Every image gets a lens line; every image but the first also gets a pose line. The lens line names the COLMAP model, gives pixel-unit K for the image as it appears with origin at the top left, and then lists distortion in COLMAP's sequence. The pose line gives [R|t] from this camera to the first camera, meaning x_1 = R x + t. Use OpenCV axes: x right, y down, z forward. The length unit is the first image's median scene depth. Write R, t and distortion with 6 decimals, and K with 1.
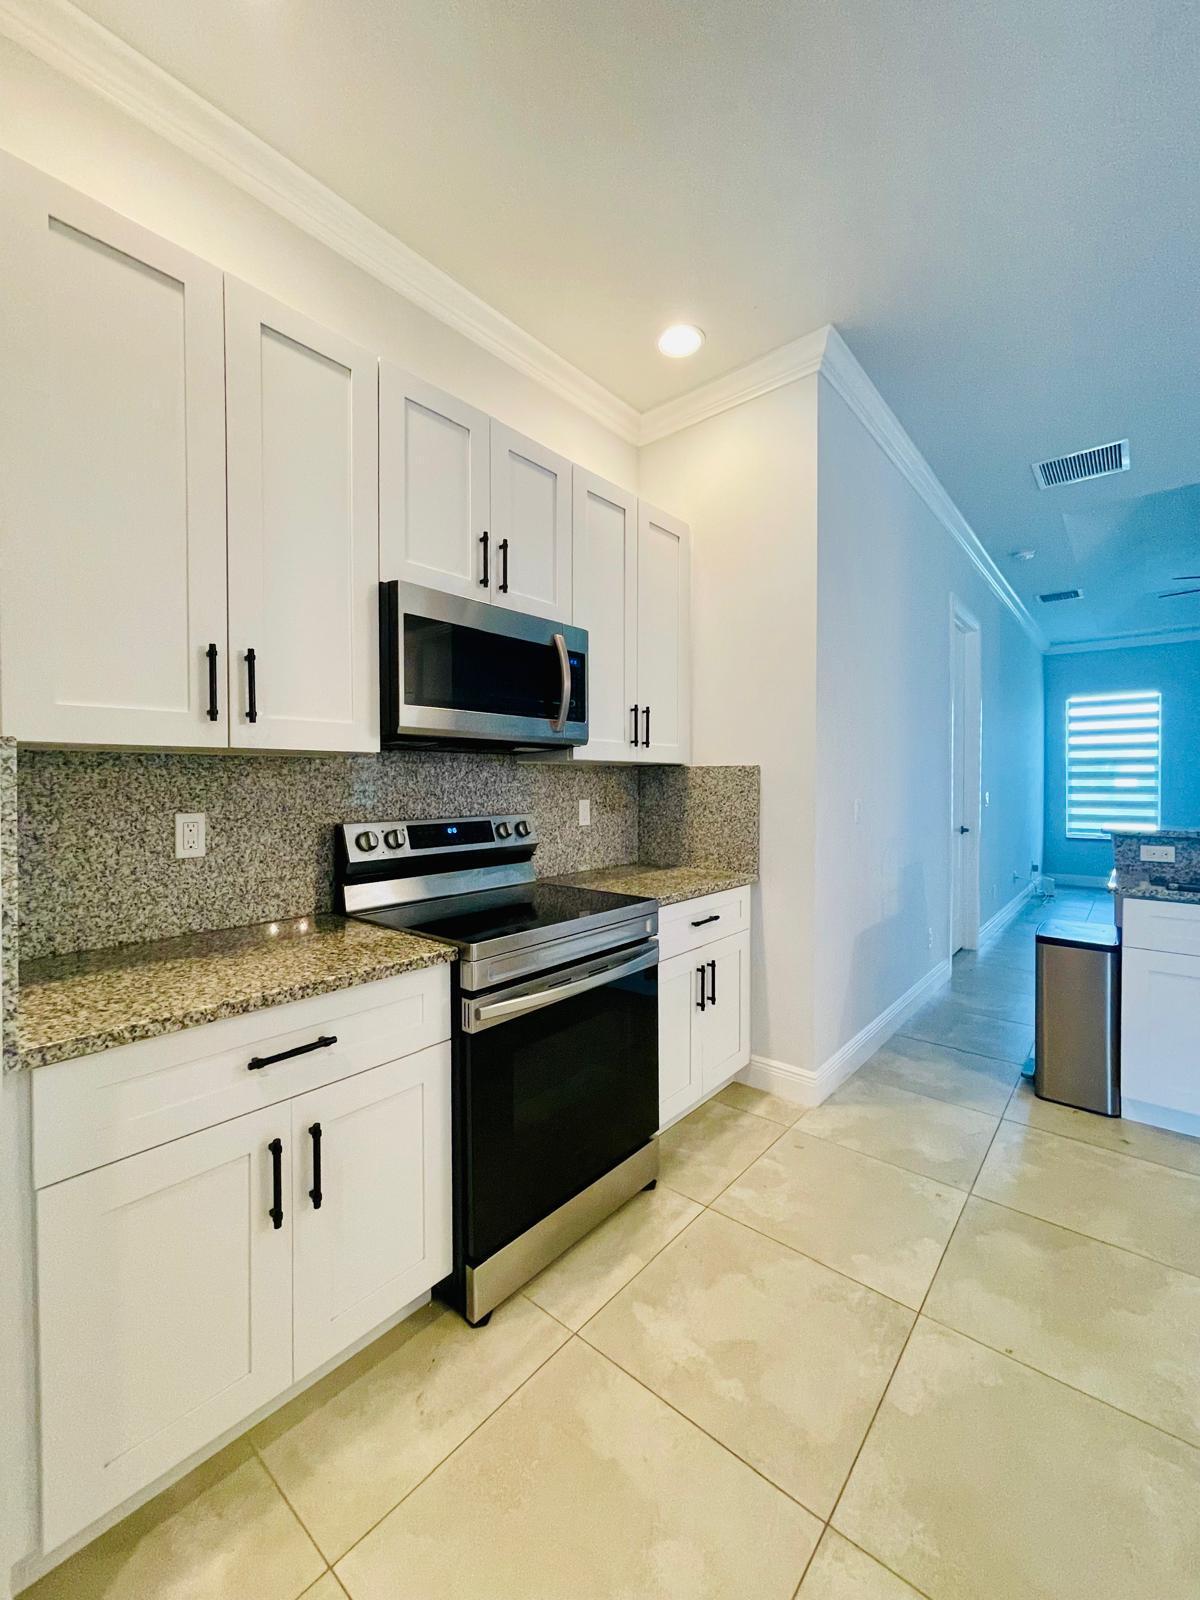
lens RADIAL K [[643.5, 0, 594.8], [0, 643.5, 791.2], [0, 0, 1]] dist [-0.000432, 0.000160]
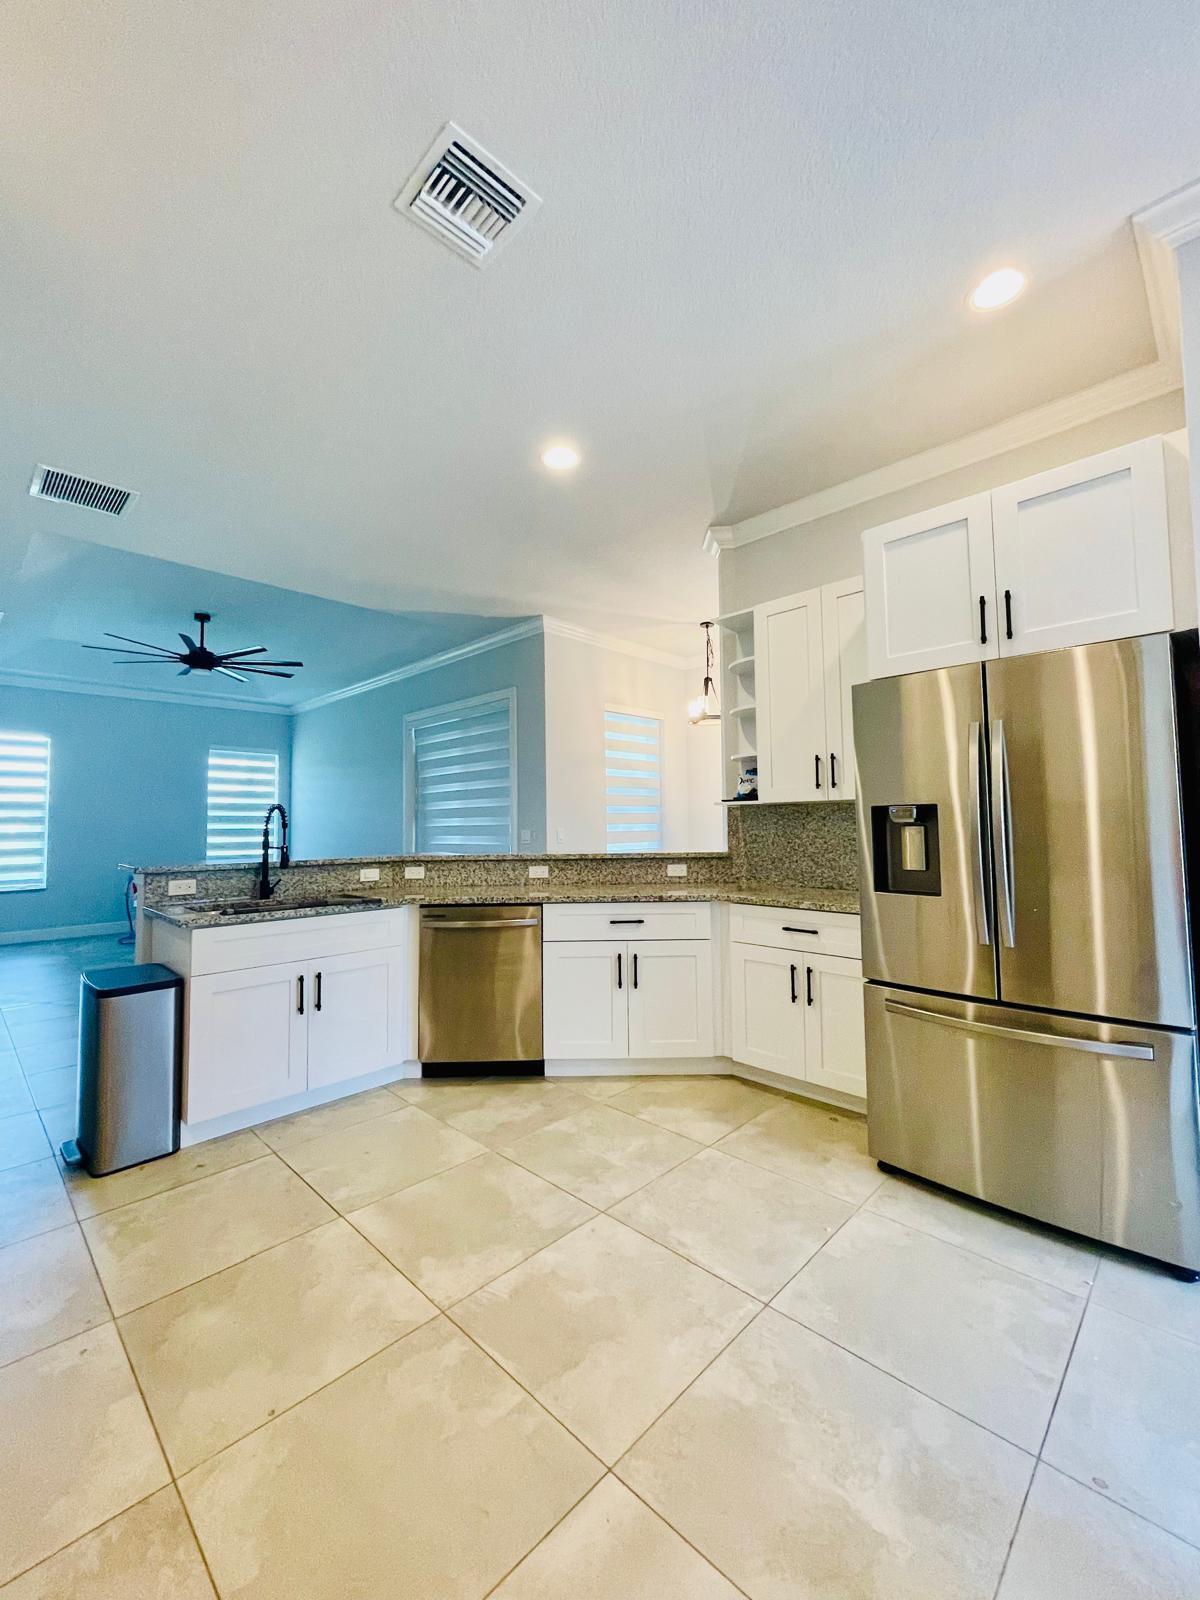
lens RADIAL K [[645.6, 0, 603.6], [0, 645.6, 792.6], [0, 0, 1]] dist [-0.002987, 0.000262]
pose [[0.058572, 0.049381, 0.997061, -0.161913], [0.026356, 0.998351, -0.050993, 0.012026], [-0.997935, 0.029265, 0.057174, 0.223720]]
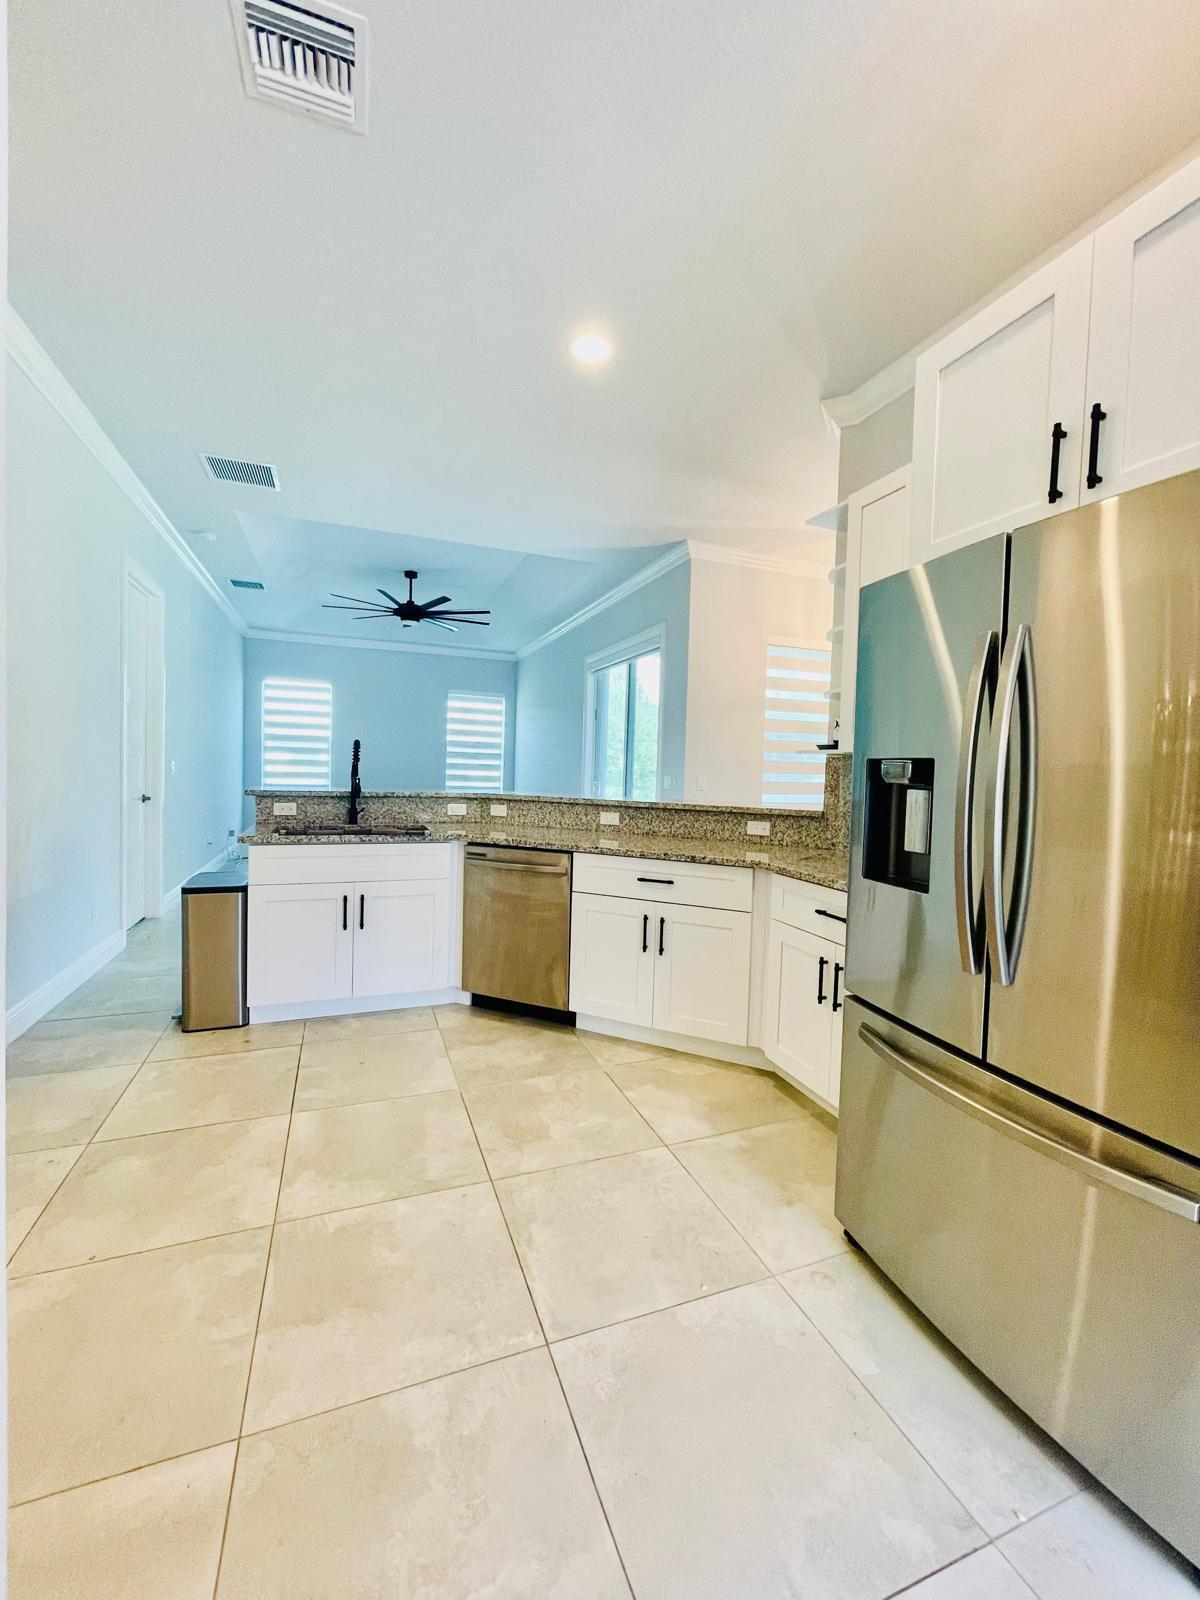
lens RADIAL K [[645.6, 0, 603.6], [0, 645.6, 792.6], [0, 0, 1]] dist [-0.002987, 0.000262]
pose [[0.466804, -0.021105, 0.884109, 0.048635], [-0.017112, 0.999312, 0.032890, 0.012219], [-0.884195, -0.030482, 0.466122, -0.134009]]
